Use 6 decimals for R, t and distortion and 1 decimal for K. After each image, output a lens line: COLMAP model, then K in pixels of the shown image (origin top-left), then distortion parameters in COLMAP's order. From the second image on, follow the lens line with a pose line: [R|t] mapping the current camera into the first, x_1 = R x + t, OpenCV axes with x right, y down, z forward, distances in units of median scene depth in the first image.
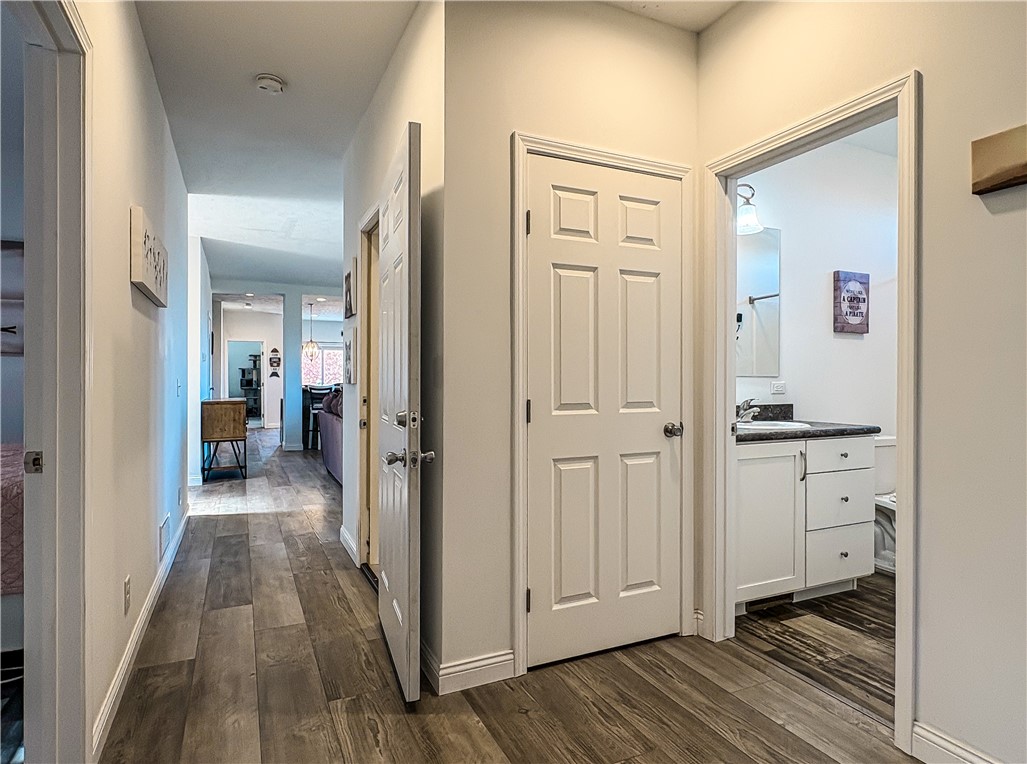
lens RADIAL K [[576.5, 0, 511.3], [0, 576.5, 378.7], [0, 0, 1]] dist [-0.006153, -0.000507]
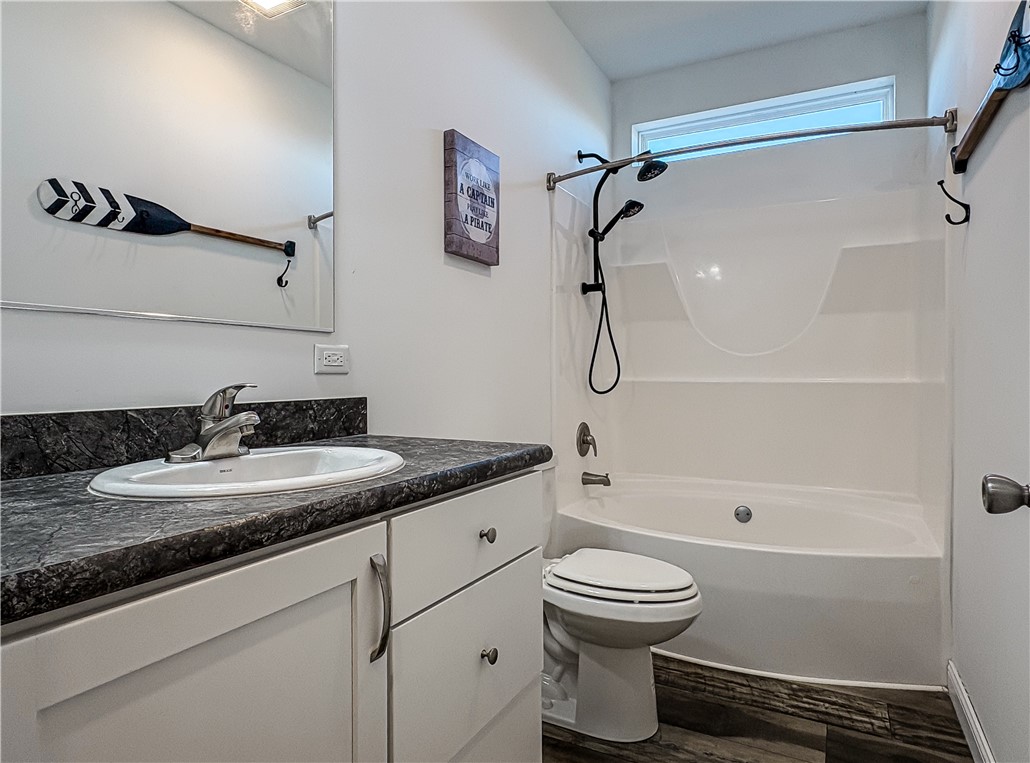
lens RADIAL K [[640.9, 0, 514.2], [0, 640.9, 378.4], [0, 0, 1]] dist [-0.001203, 0.001253]
pose [[0.796182, -0.006496, 0.605022, 0.290804], [0.001313, 0.999959, 0.009009, 0.025673], [-0.605055, -0.006378, 0.796158, 0.557430]]
